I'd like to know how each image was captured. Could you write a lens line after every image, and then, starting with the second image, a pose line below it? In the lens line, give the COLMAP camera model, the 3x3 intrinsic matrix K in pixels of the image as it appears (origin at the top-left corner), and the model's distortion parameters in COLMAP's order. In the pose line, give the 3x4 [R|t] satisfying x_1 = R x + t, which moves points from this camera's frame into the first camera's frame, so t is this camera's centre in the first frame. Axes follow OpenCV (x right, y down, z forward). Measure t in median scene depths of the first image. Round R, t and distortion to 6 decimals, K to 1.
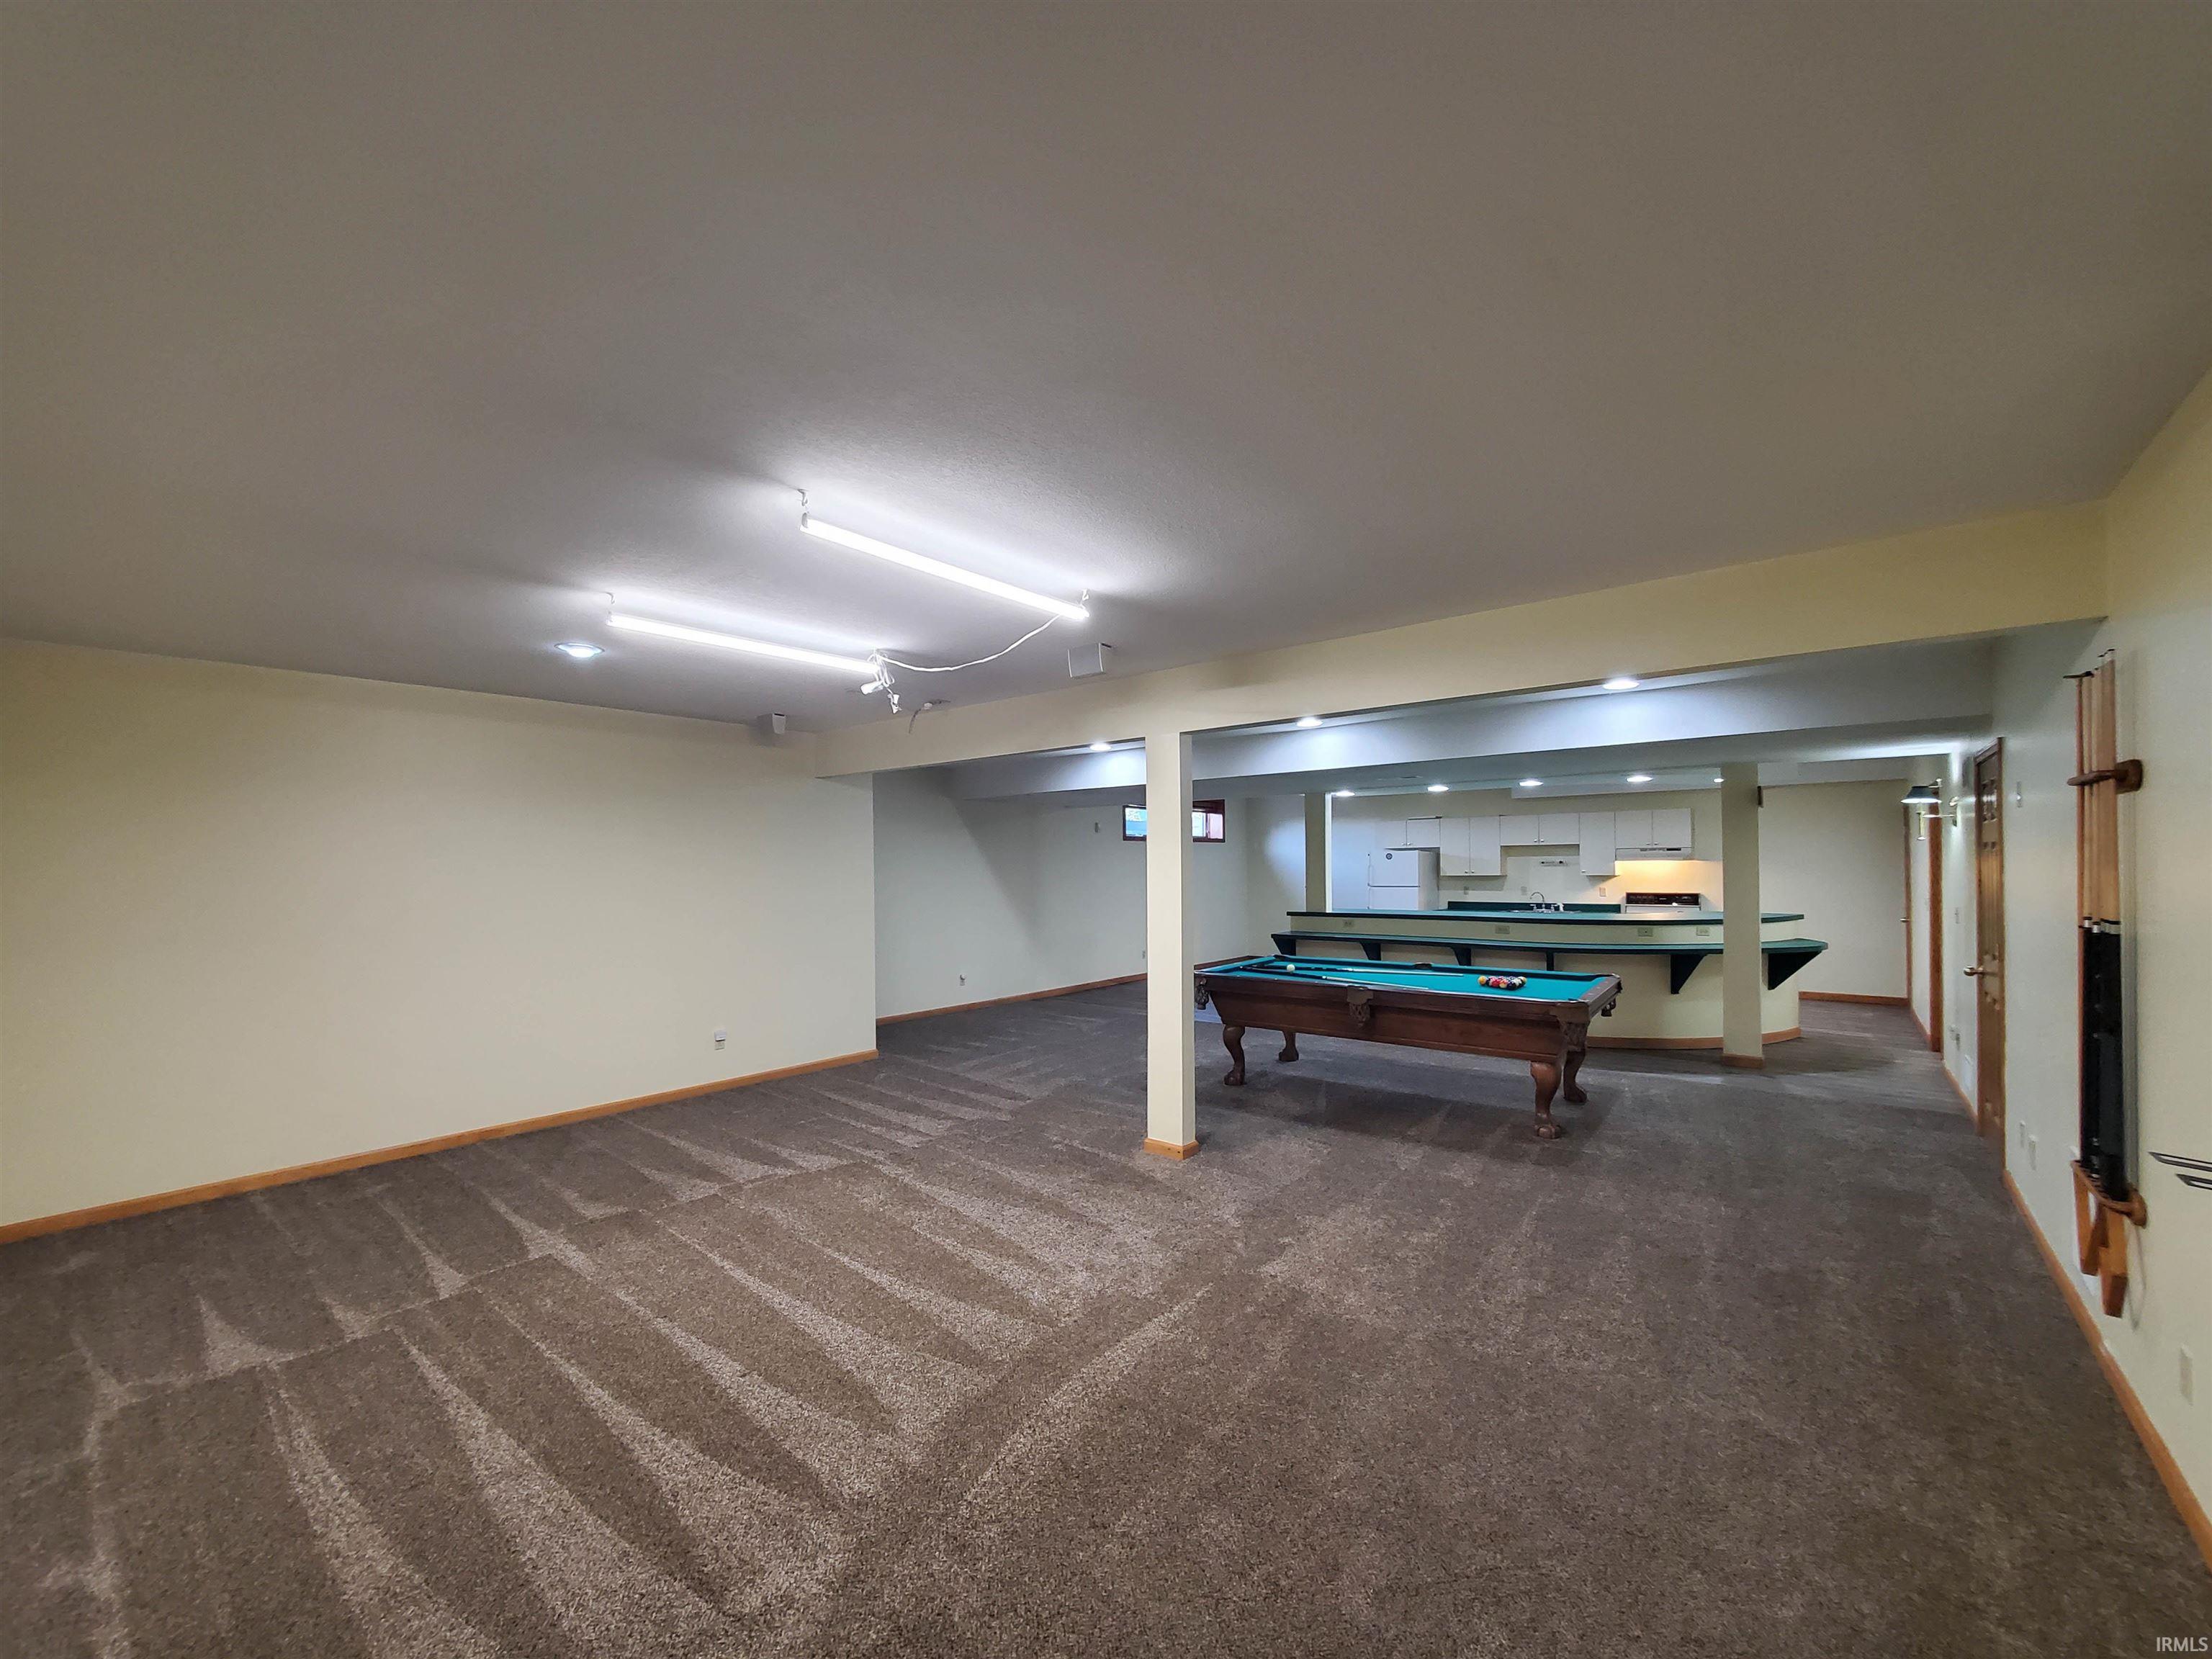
lens RADIAL K [[887.7, 0, 1082.1], [0, 887.7, 847.5], [0, 0, 1]] dist [-0.011189, 0.000754]
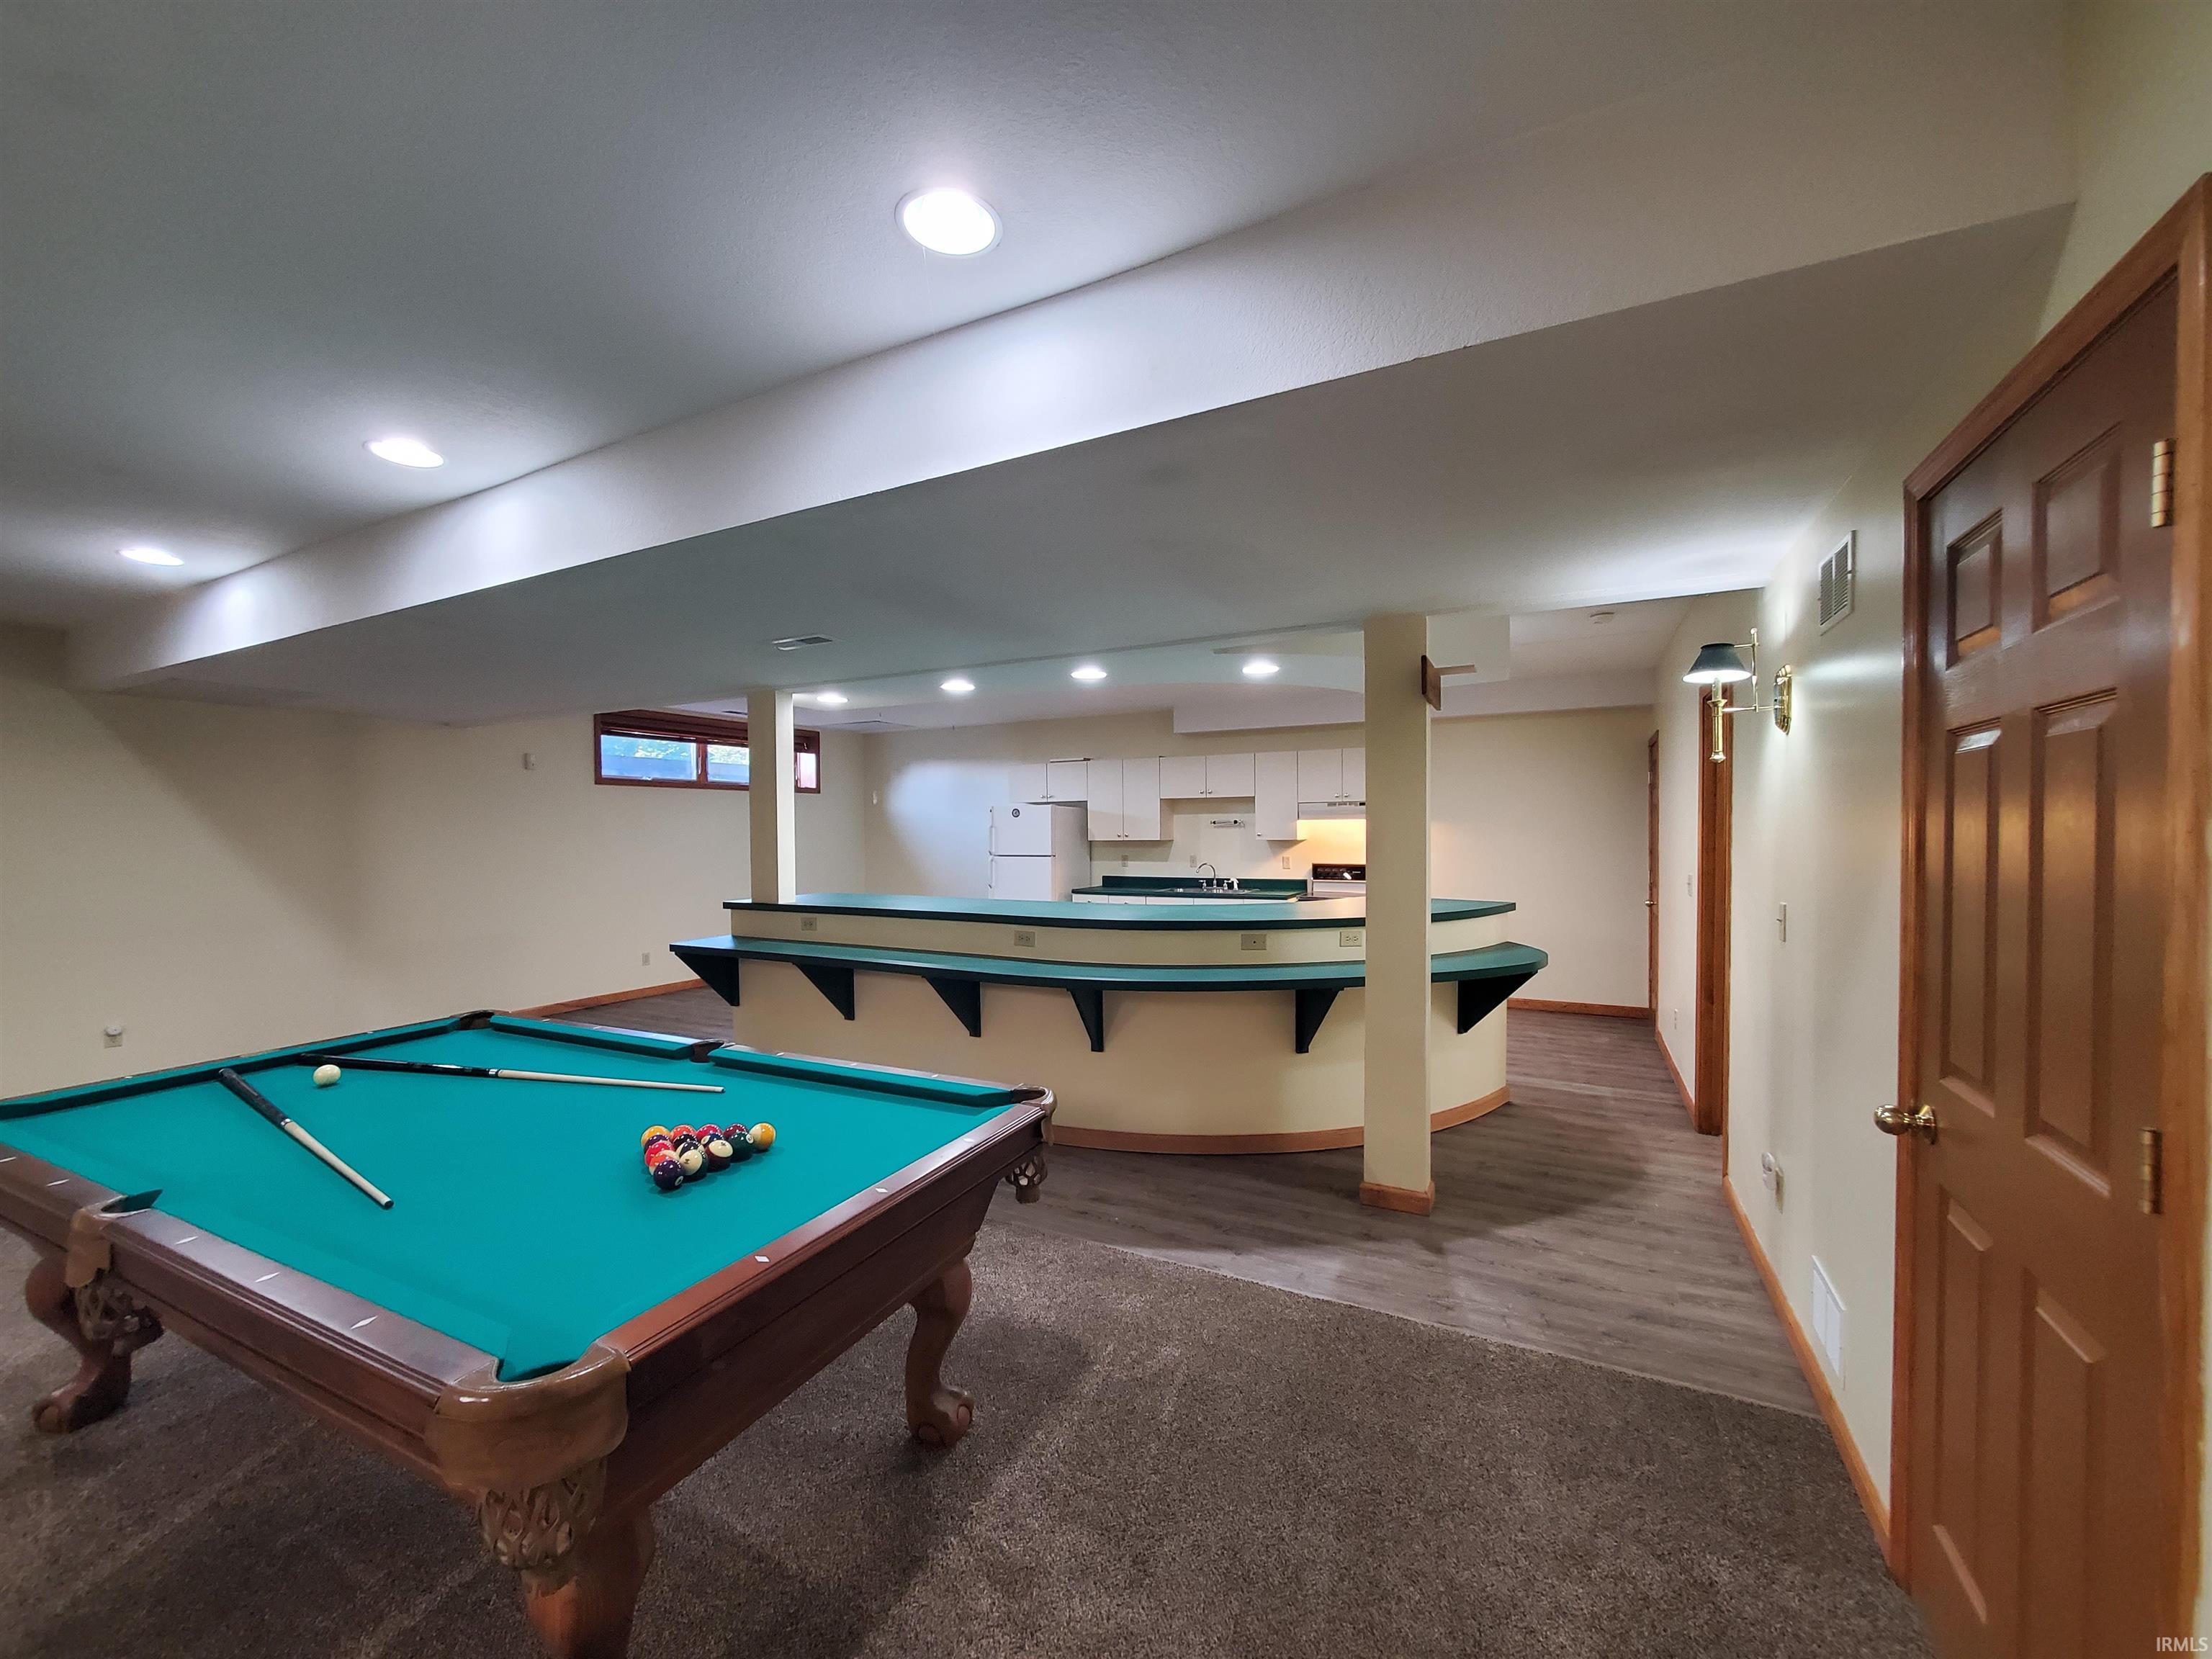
lens RADIAL K [[887.7, 0, 1107.2], [0, 887.7, 835.2], [0, 0, 1]] dist [-0.011189, 0.000754]
pose [[0.973956, 0.001852, 0.226730, 0.282023], [-0.006936, 0.999742, 0.021625, 0.013012], [-0.226631, -0.022634, 0.973718, 0.326488]]
